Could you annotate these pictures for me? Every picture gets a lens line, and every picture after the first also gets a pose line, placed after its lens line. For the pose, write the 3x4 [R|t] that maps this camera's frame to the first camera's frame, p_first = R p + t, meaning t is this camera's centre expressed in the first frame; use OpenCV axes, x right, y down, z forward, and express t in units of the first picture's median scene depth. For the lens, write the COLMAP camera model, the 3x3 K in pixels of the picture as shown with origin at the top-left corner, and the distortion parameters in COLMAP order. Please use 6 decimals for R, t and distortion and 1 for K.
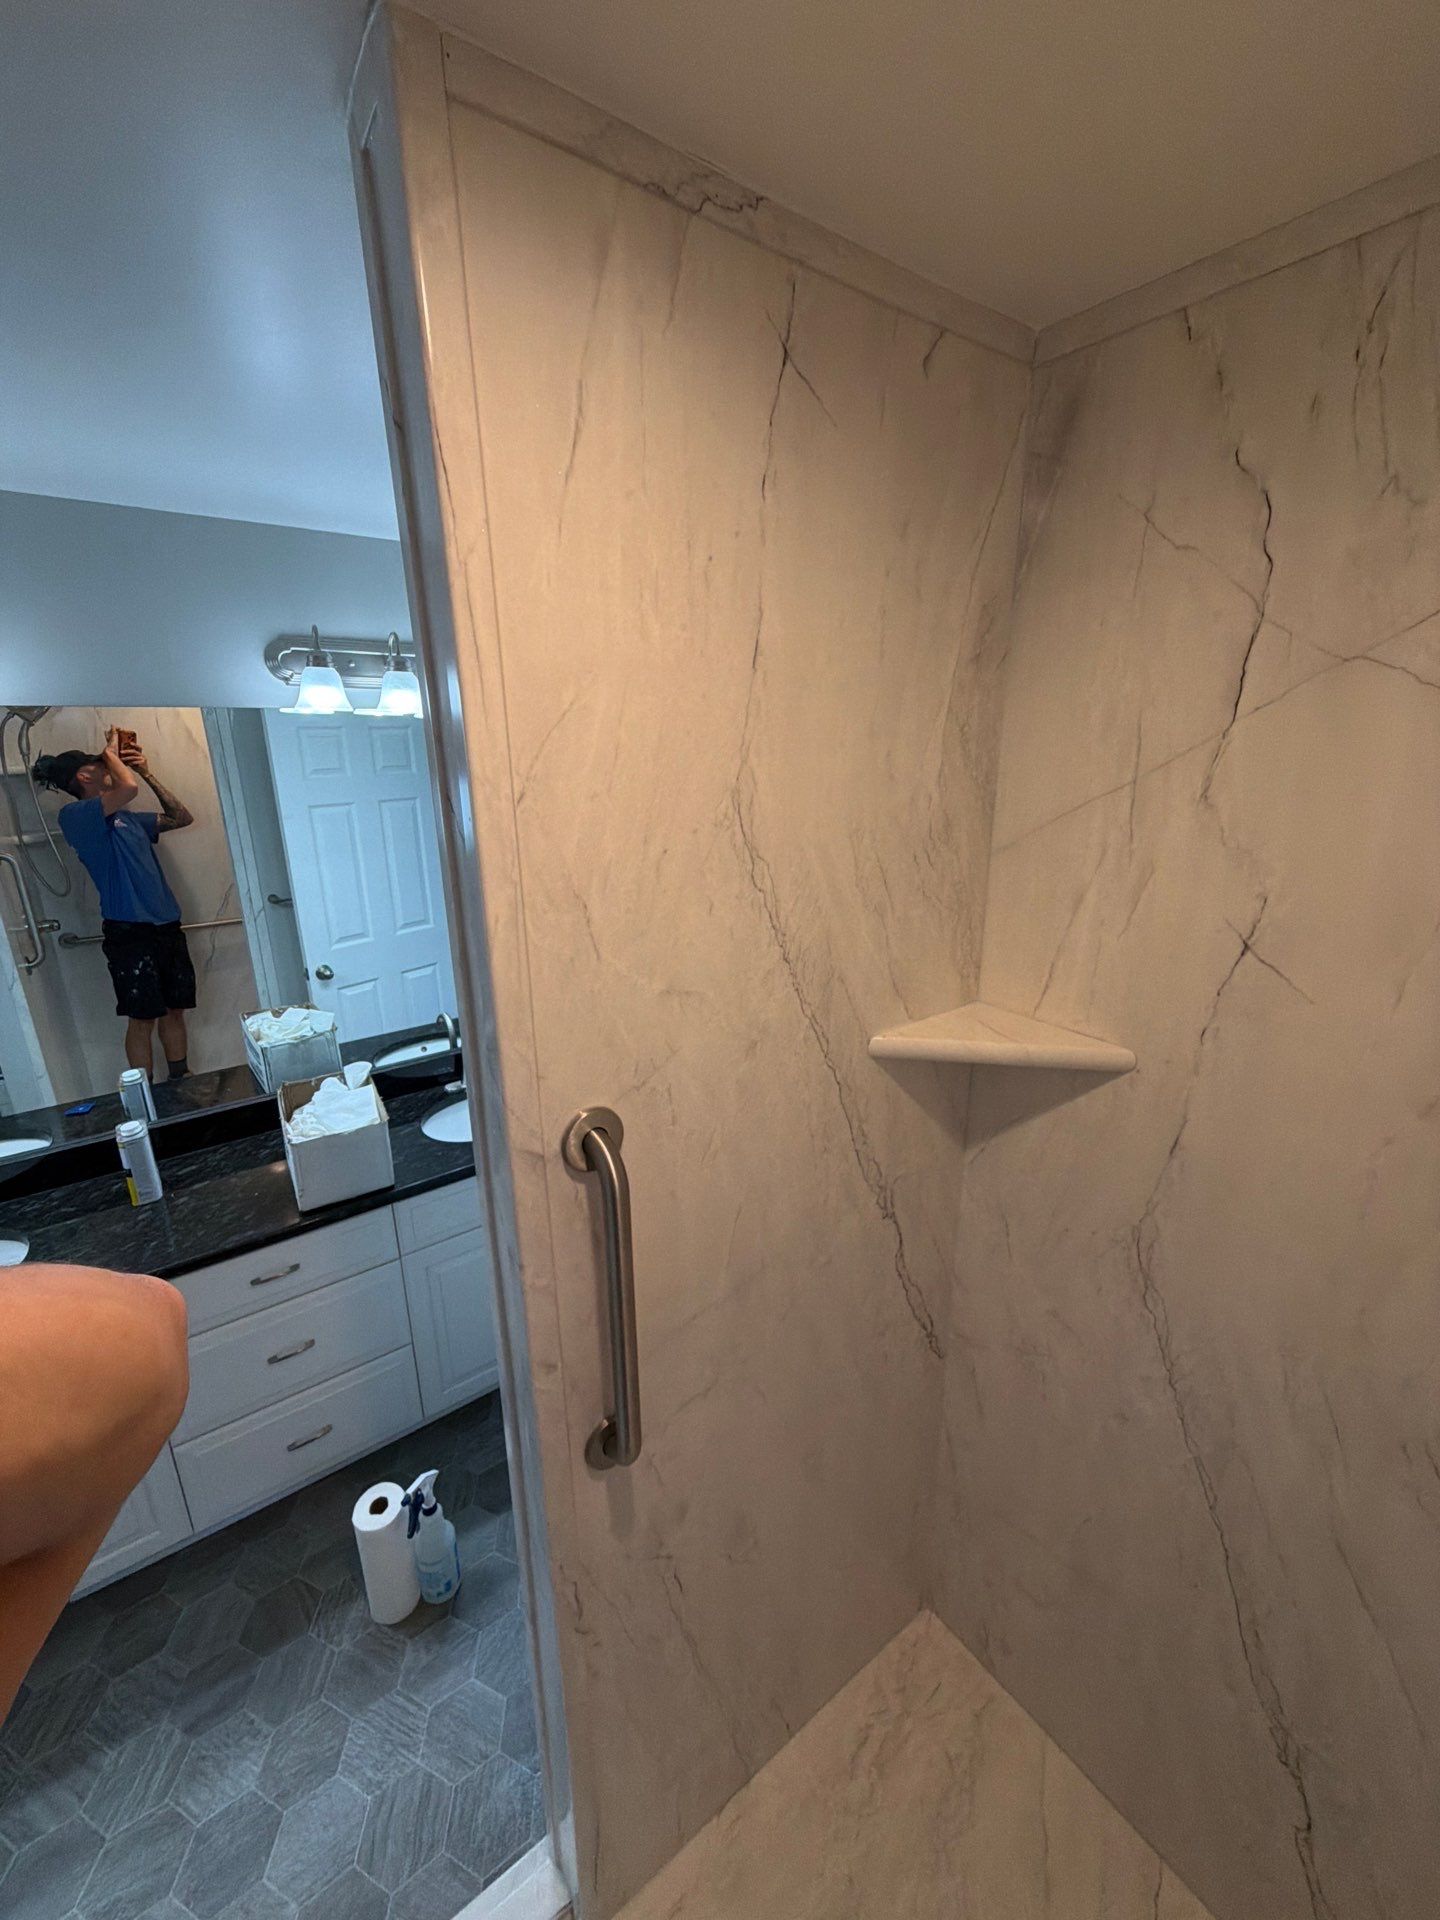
lens RADIAL K [[765.8, 0, 710.7], [0, 765.8, 963.4], [0, 0, 1]] dist [-0.001513, 0.000626]
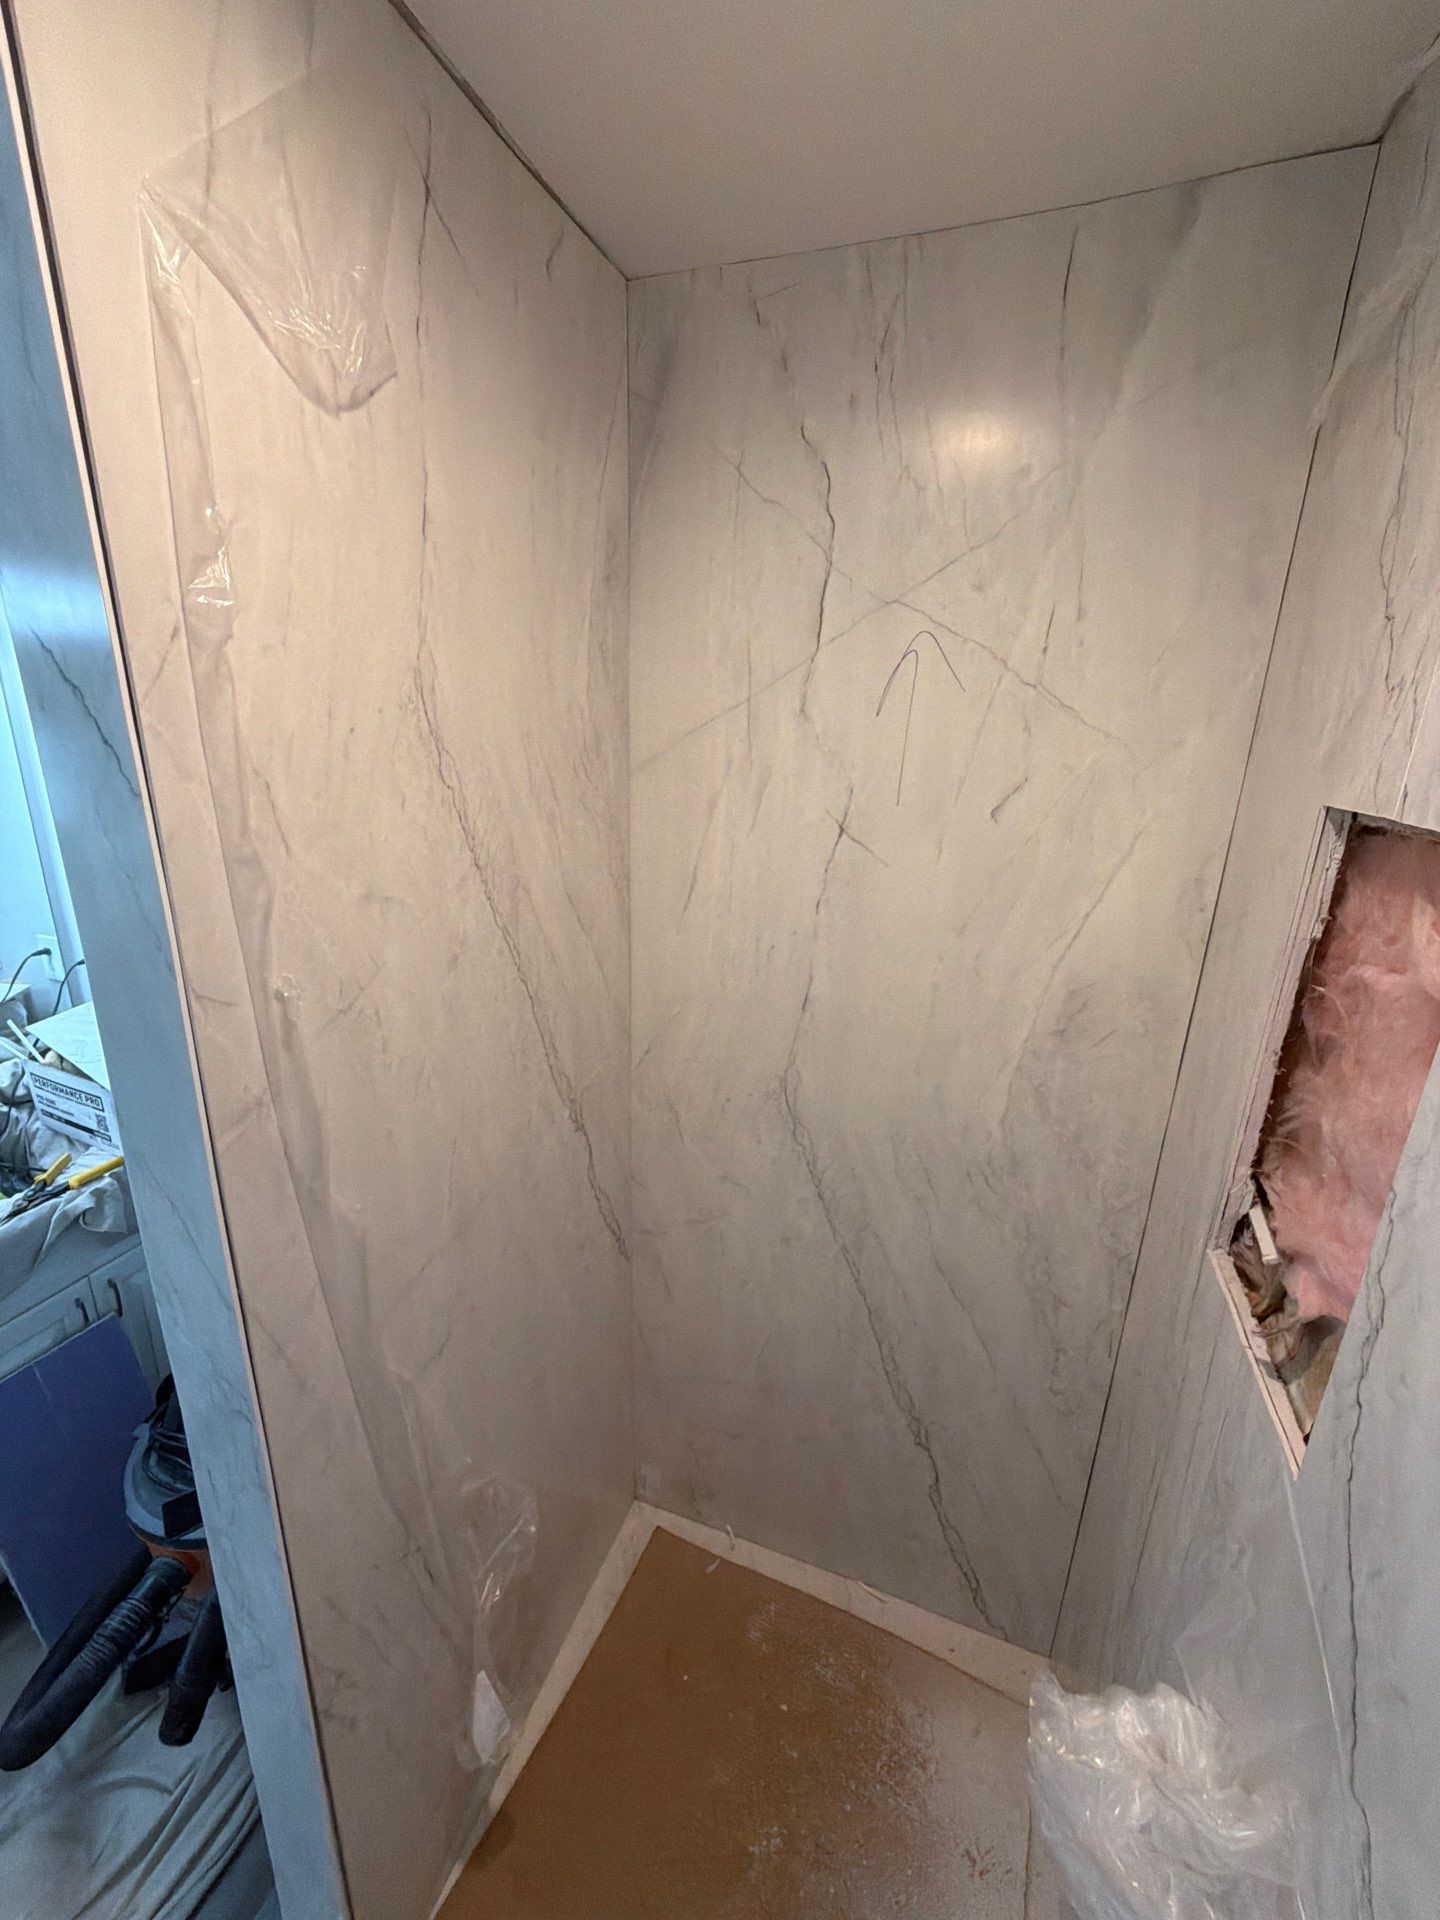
lens RADIAL K [[765.8, 0, 713.6], [0, 765.8, 959.2], [0, 0, 1]] dist [-0.001513, 0.000626]
pose [[0.830502, -0.124377, 0.542952, -0.183459], [0.119520, 0.991839, 0.044388, 0.100720], [-0.544042, 0.028029, 0.838590, 0.045956]]
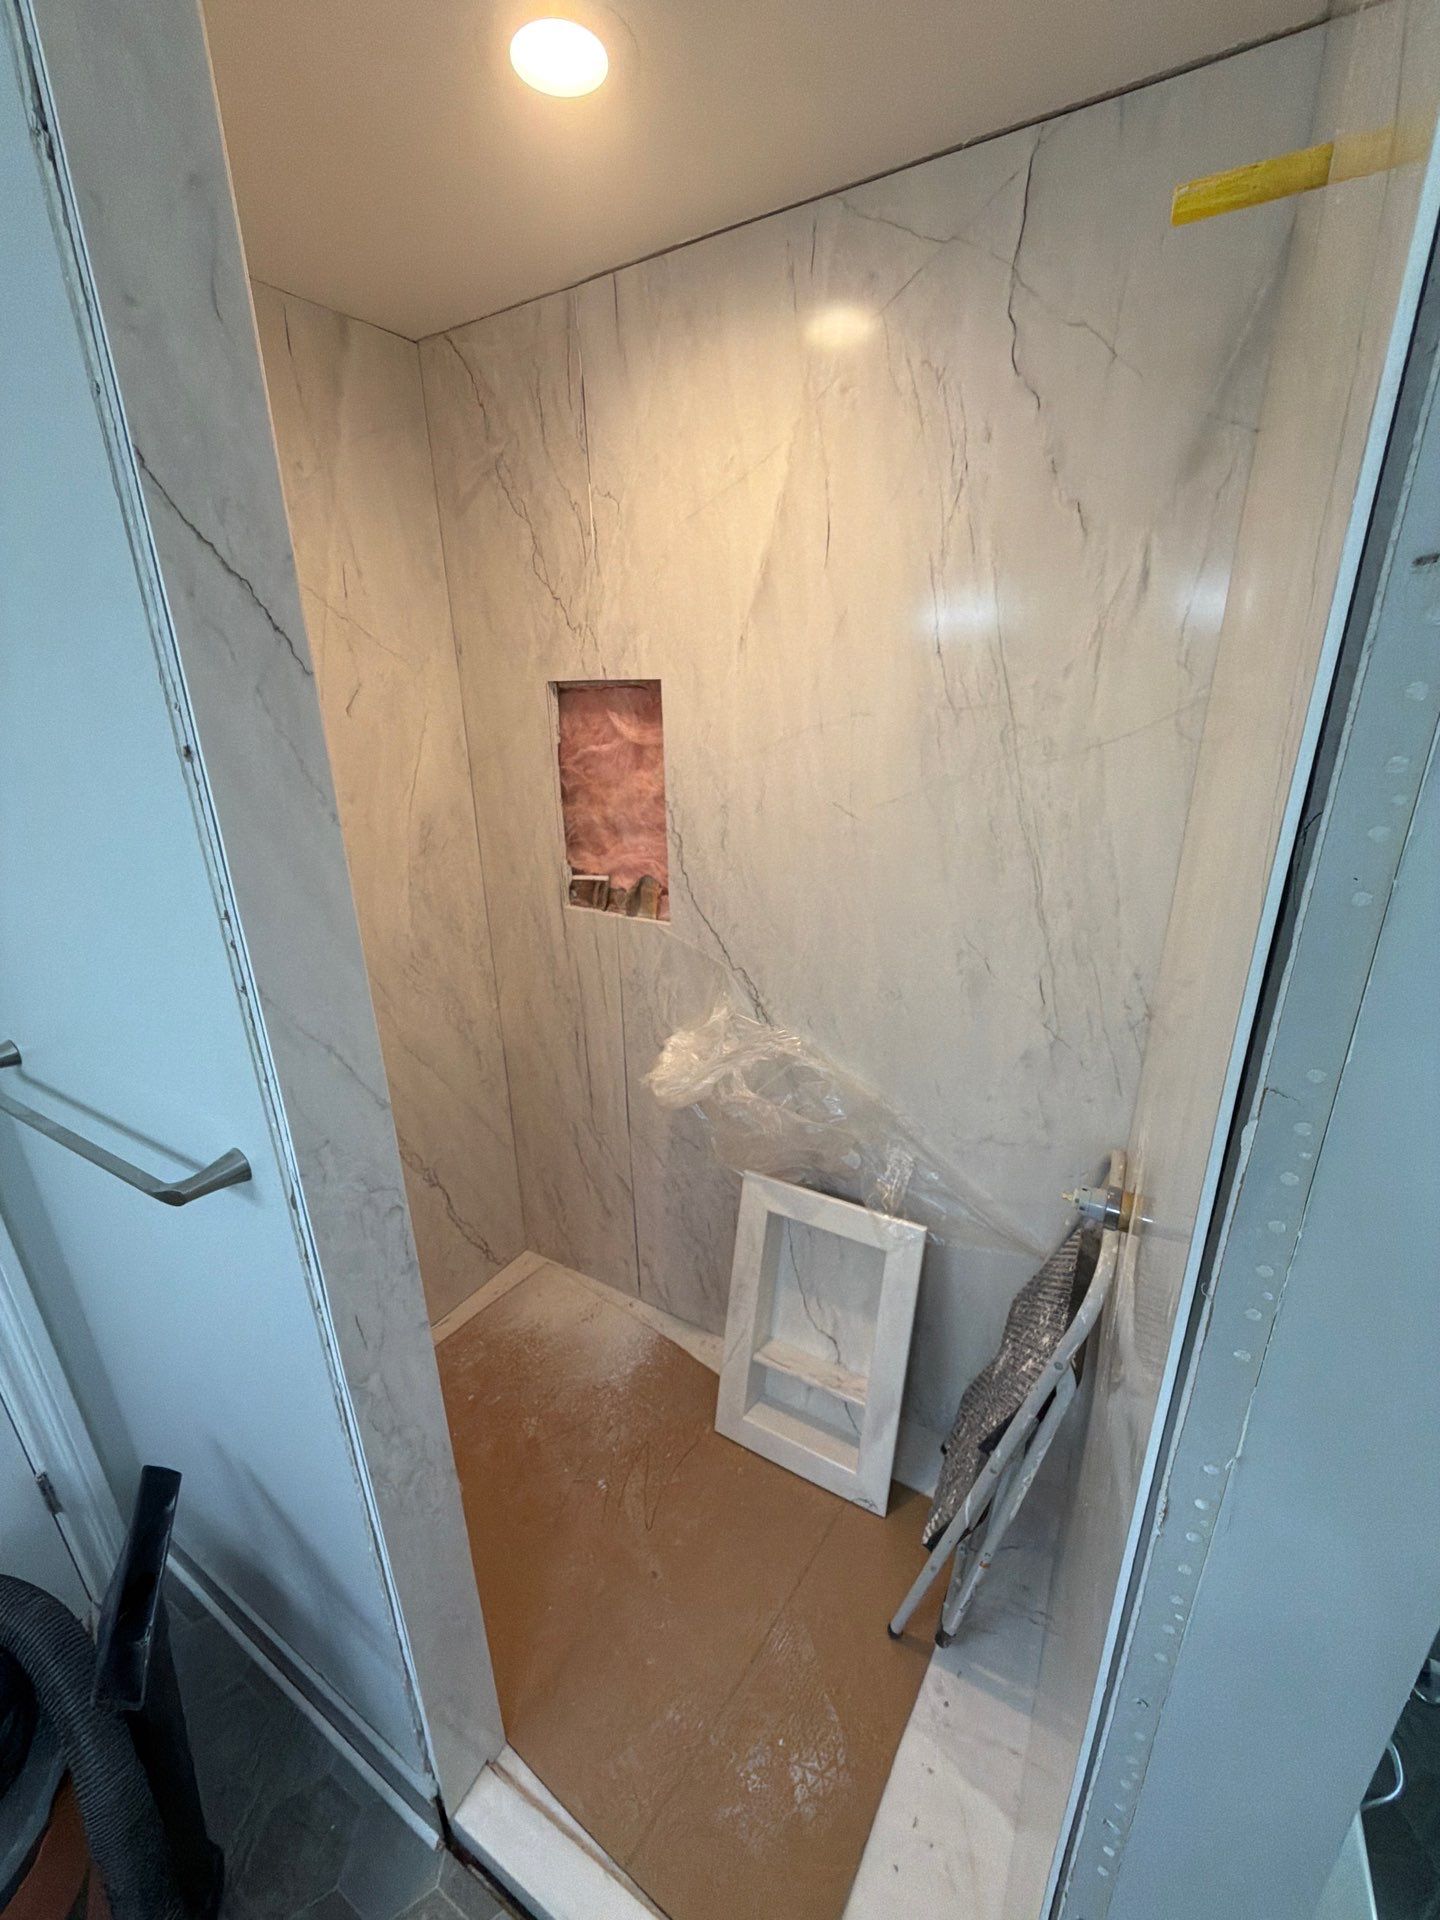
lens RADIAL K [[765.8, 0, 719.5], [0, 765.8, 957.9], [0, 0, 1]] dist [-0.001513, 0.000626]
pose [[-0.397162, -0.283238, 0.872948, -1.042672], [0.280544, 0.868184, 0.409331, 0.002531], [-0.873818, 0.407471, -0.265349, 0.695901]]
